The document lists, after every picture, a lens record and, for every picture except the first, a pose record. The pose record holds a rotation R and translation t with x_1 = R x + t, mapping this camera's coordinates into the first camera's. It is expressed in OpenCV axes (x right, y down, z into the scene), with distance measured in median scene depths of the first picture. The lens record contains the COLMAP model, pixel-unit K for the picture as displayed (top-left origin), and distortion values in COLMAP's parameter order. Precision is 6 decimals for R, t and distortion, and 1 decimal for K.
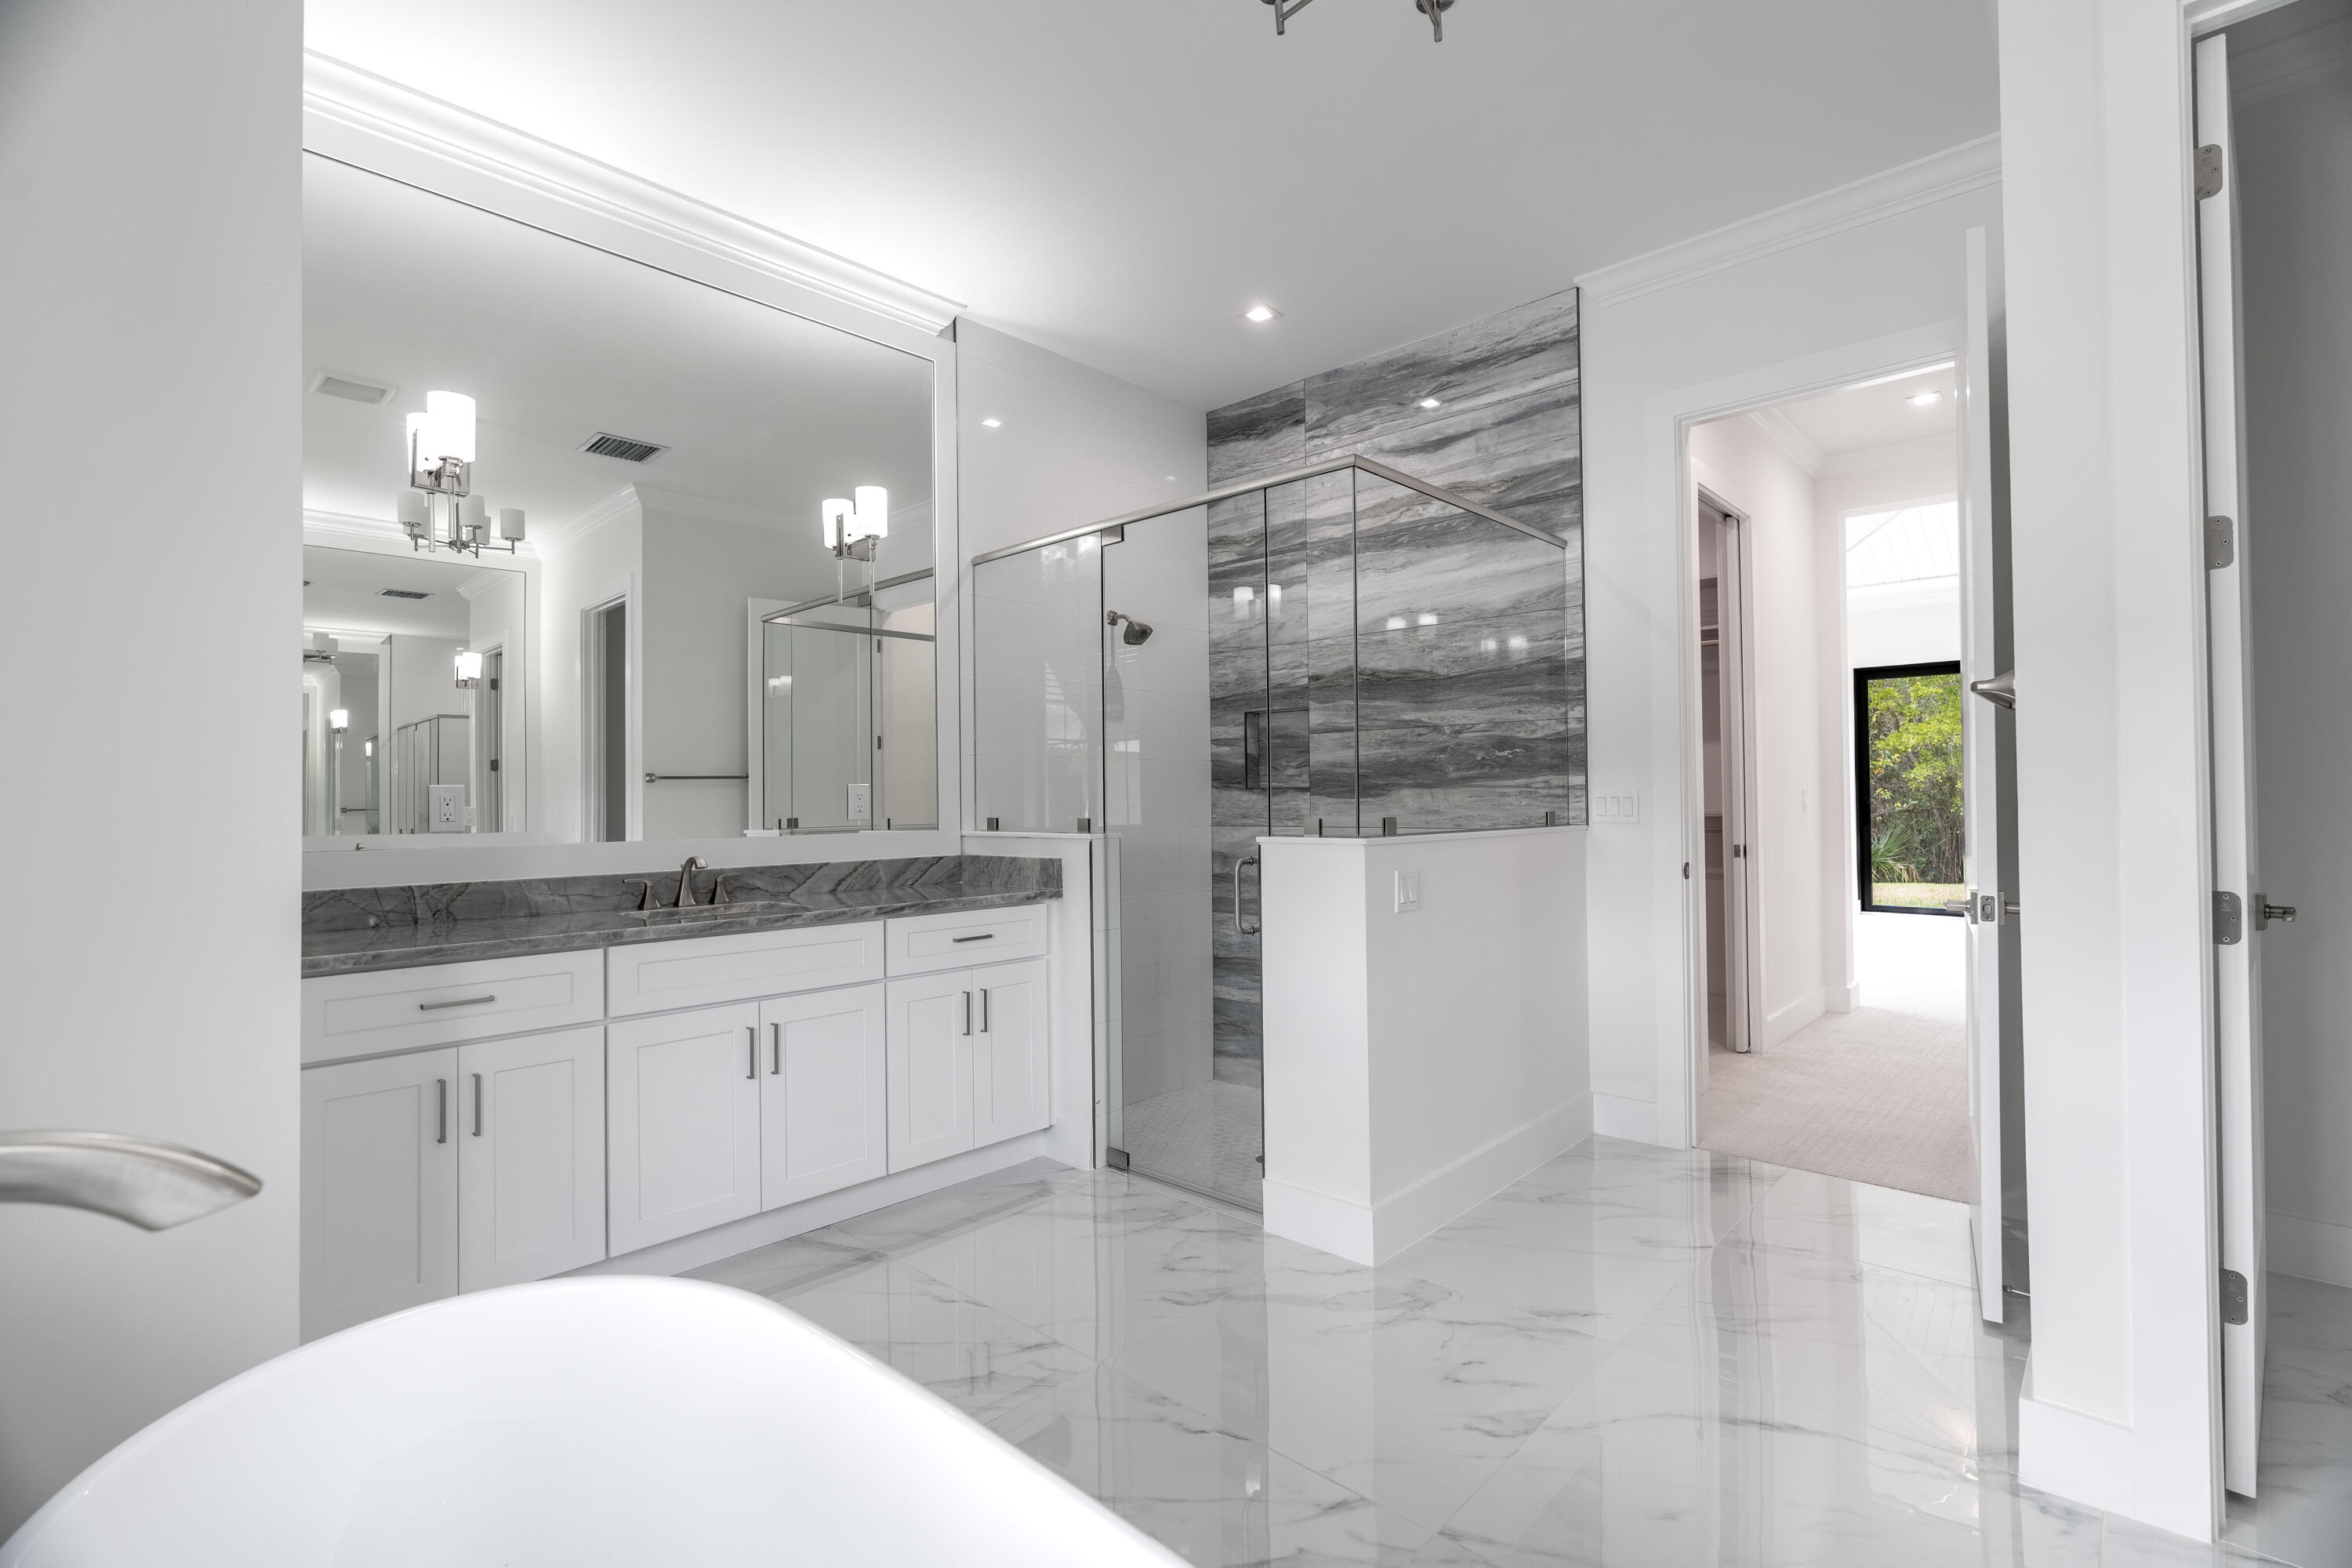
lens RADIAL K [[1097.6, 0, 1182.5], [0, 1097.6, 780.6], [0, 0, 1]] dist [-0.039092, 0.000670]
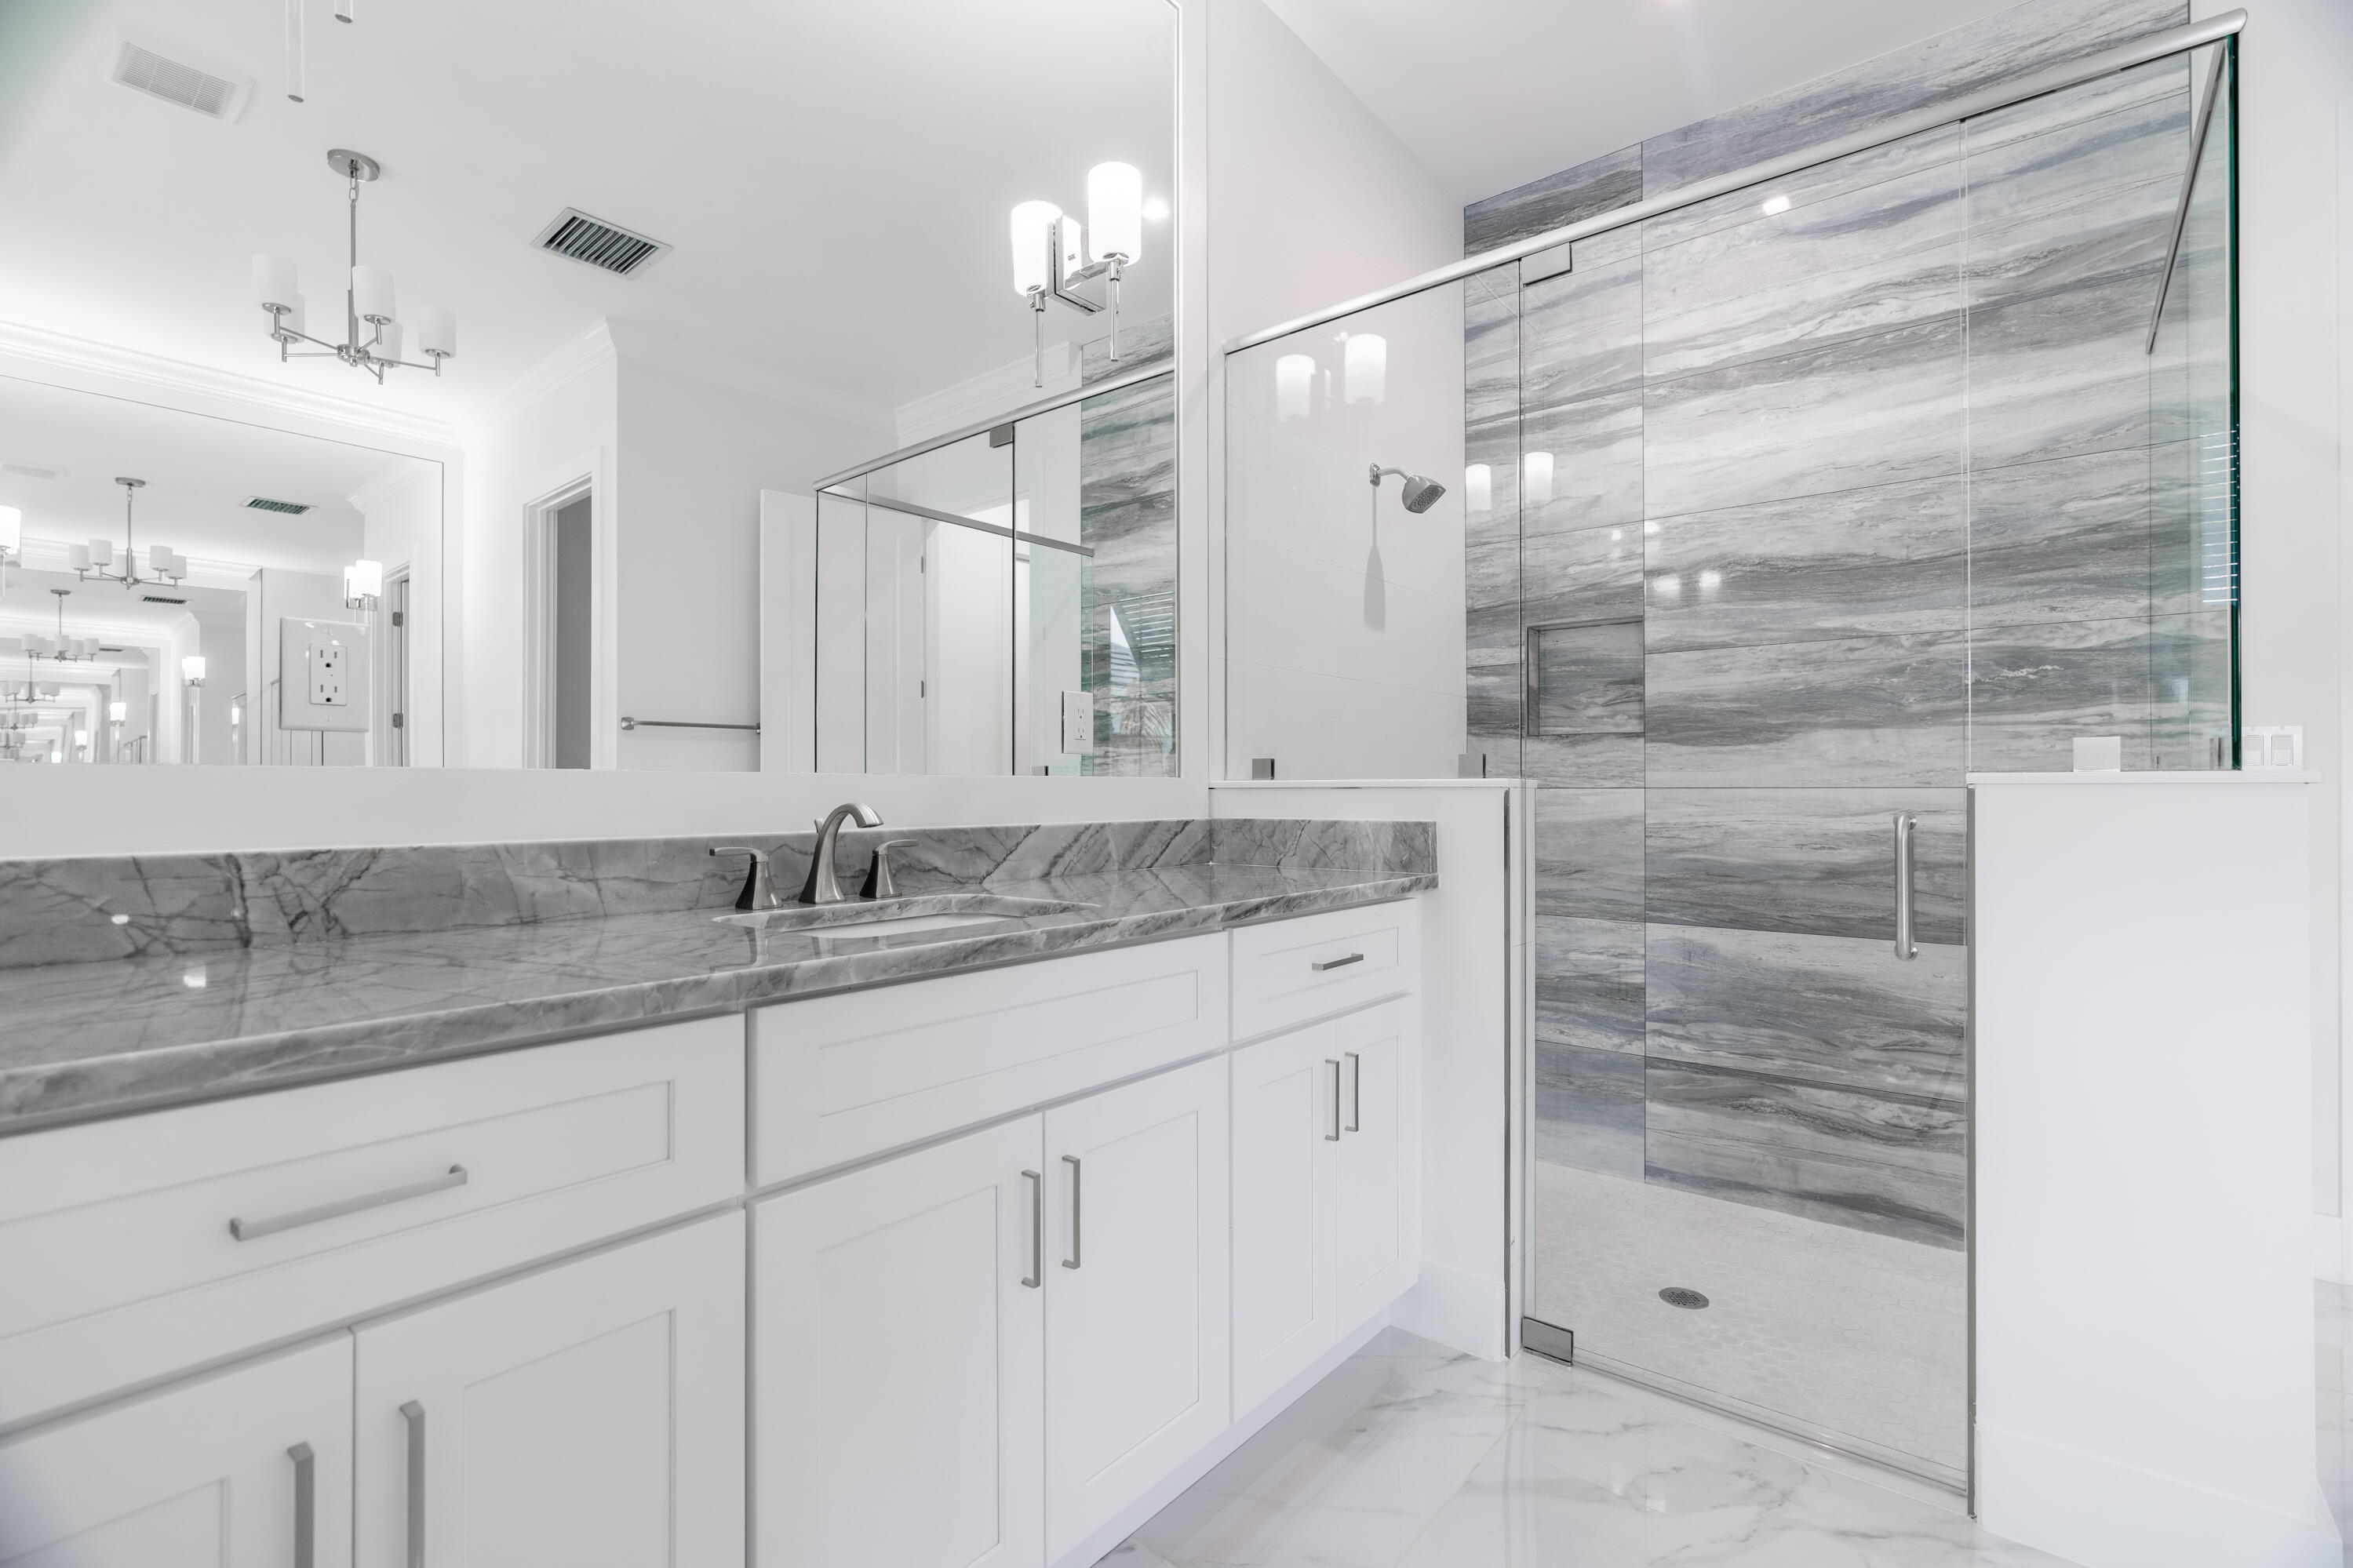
lens RADIAL K [[1050.3, 0, 1135.0], [0, 1050.3, 789.7], [0, 0, 1]] dist [-0.021564, 0.000650]
pose [[0.998285, 0.010158, 0.057656, -0.267462], [-0.010708, 0.999900, 0.009253, 0.044519], [-0.057556, -0.009854, 0.998294, 0.395756]]
